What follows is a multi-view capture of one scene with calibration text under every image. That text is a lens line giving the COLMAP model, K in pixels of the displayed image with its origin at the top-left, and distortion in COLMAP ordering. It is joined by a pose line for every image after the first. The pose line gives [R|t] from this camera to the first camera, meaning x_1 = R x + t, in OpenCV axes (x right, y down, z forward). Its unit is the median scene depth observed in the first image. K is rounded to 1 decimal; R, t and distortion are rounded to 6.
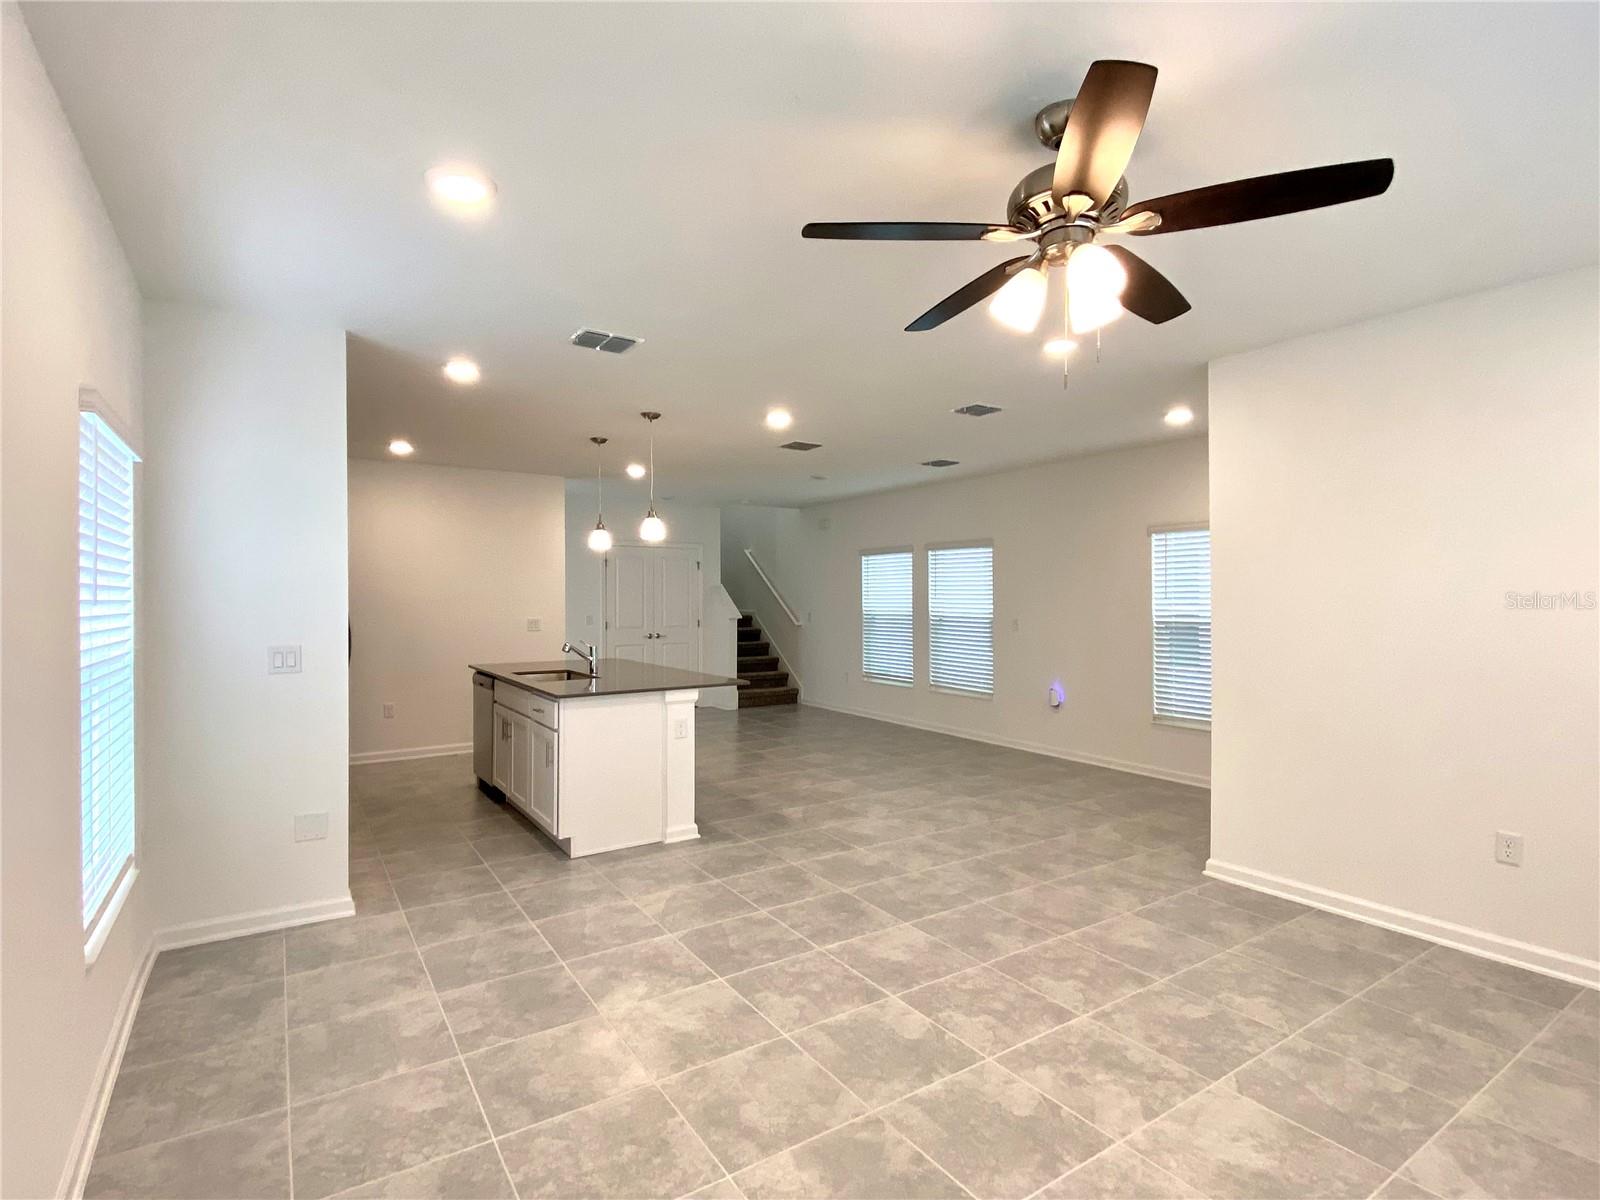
lens RADIAL K [[804.1, 0, 800.0], [0, 804.1, 600.0], [0, 0, 1]] dist [0.001528, -0.019171]
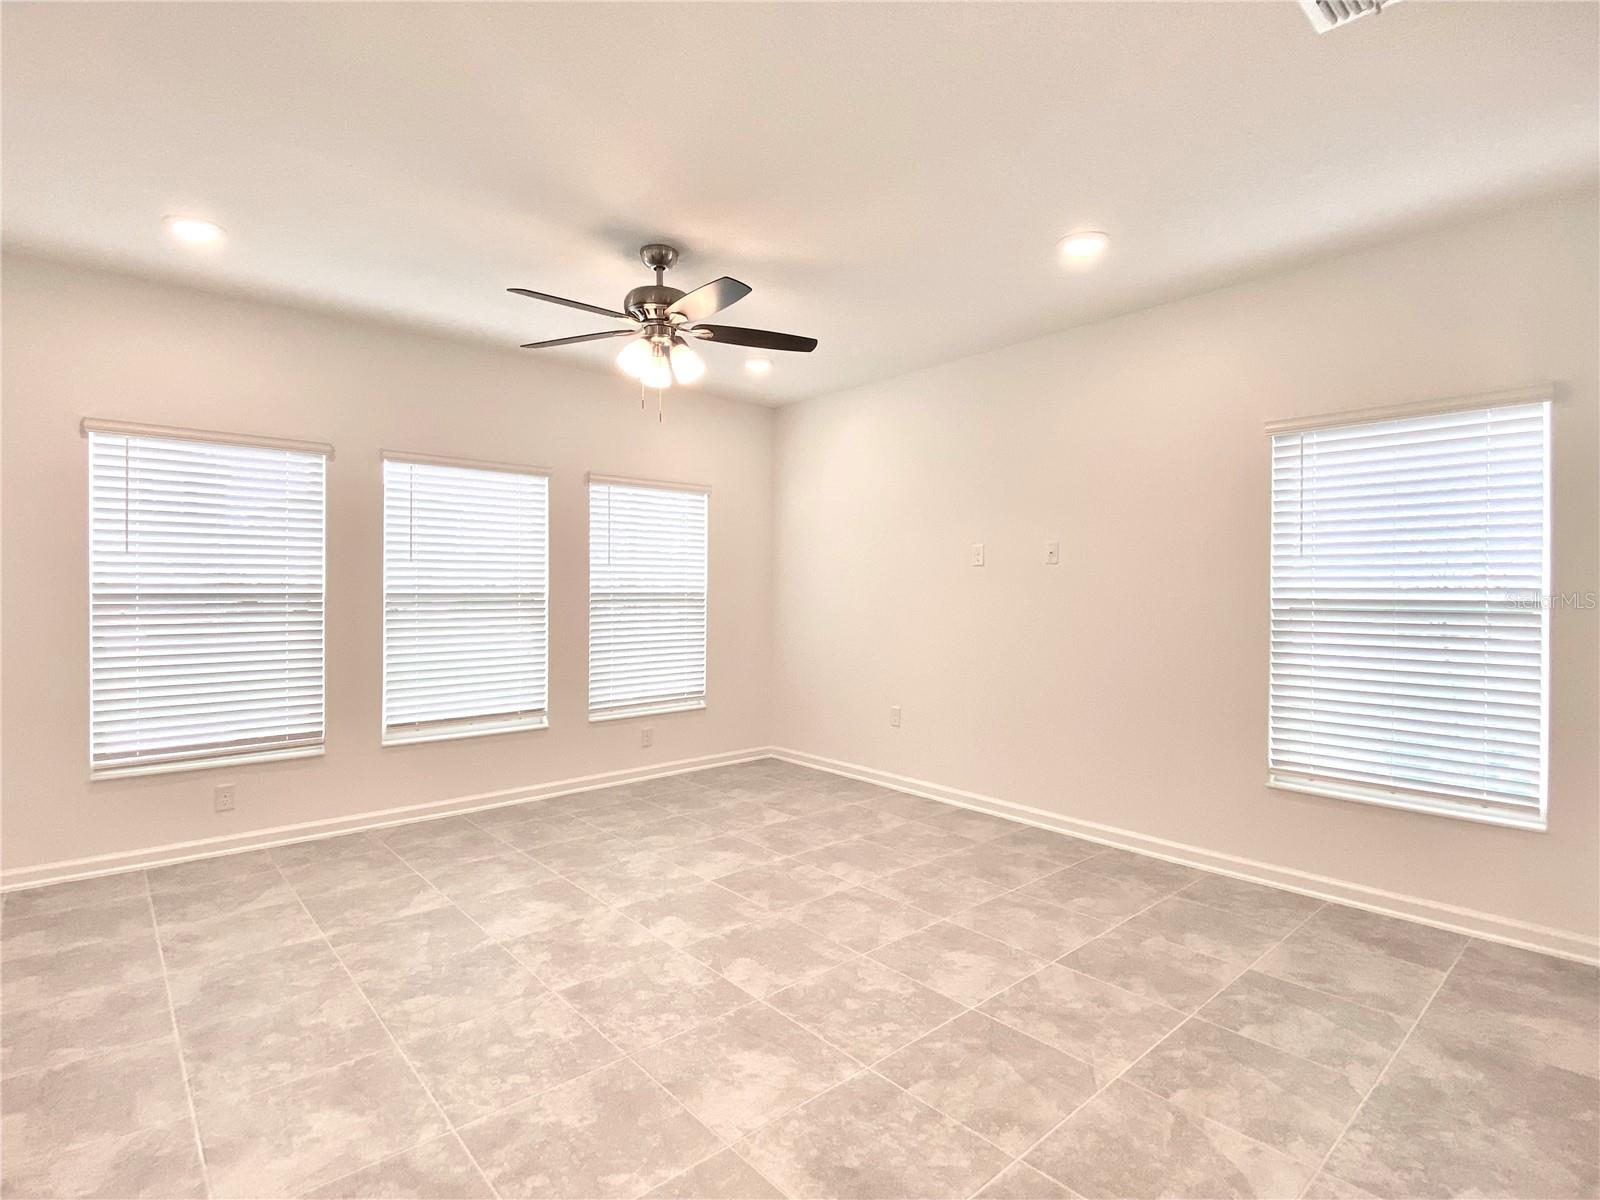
lens RADIAL K [[804.1, 0, 800.0], [0, 804.1, 600.0], [0, 0, 1]] dist [0.001528, -0.019171]
pose [[-0.989475, -0.000528, -0.144701, 0.201063], [-0.002603, 0.999896, 0.014154, 0.054100], [0.144679, 0.014381, -0.989374, 1.882711]]
